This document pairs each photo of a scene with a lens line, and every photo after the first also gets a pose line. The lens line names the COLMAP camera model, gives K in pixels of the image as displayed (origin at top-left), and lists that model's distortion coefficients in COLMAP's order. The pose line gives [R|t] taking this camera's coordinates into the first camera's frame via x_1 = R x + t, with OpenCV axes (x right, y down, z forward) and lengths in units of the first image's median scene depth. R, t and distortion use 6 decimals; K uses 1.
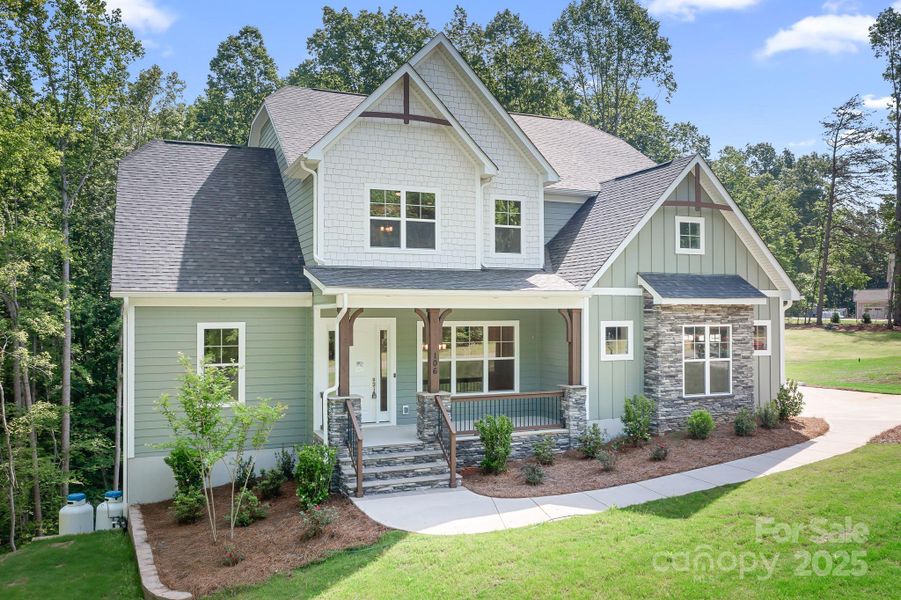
lens RADIAL K [[719.3, 0, 455.0], [0, 719.3, 297.4], [0, 0, 1]] dist [-0.024046, 0.009921]
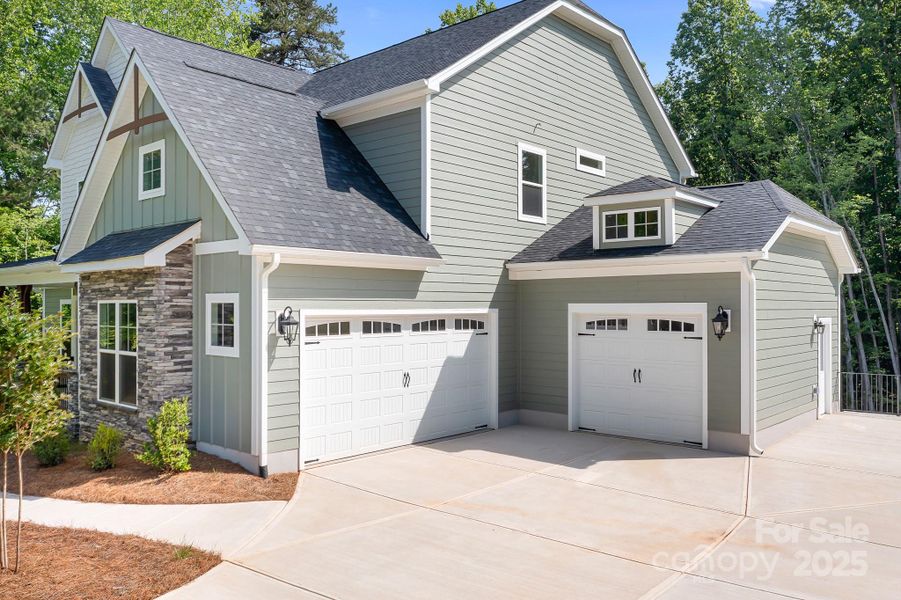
lens RADIAL K [[719.3, 0, 449.3], [0, 719.3, 296.0], [0, 0, 1]] dist [-0.024046, 0.009921]
pose [[0.421410, -0.008793, -0.906828, 1.120352], [0.017993, 0.999837, -0.001333, 0.041212], [0.906692, -0.015755, 0.421499, 1.017629]]
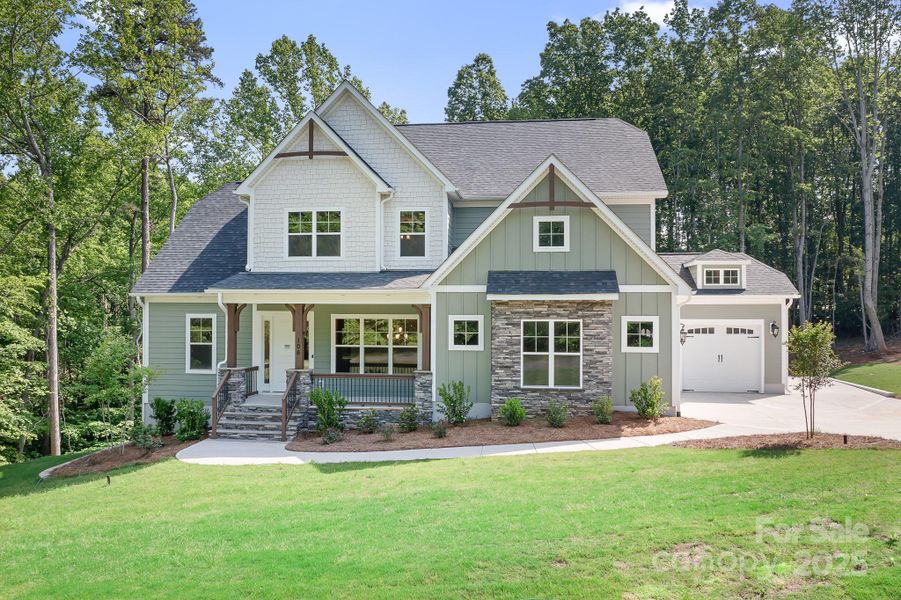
lens RADIAL K [[719.3, 0, 451.8], [0, 719.3, 297.9], [0, 0, 1]] dist [-0.024046, 0.009921]
pose [[0.859984, -0.004765, -0.510299, 0.772692], [0.006122, 0.999981, 0.000979, 0.004695], [0.510285, -0.003966, 0.859996, 0.031946]]
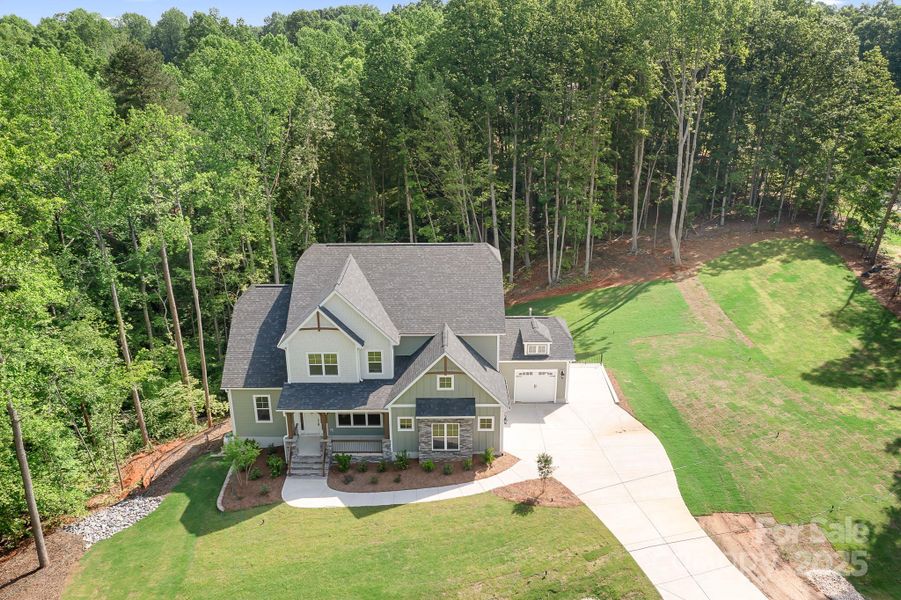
lens RADIAL K [[719.3, 0, 454.8], [0, 719.3, 303.8], [0, 0, 1]] dist [-0.024046, 0.009921]
pose [[0.919546, 0.139095, -0.367543, 1.184000], [0.009585, 0.927049, 0.374817, -1.187997], [0.392866, -0.348185, 0.851131, -0.809092]]
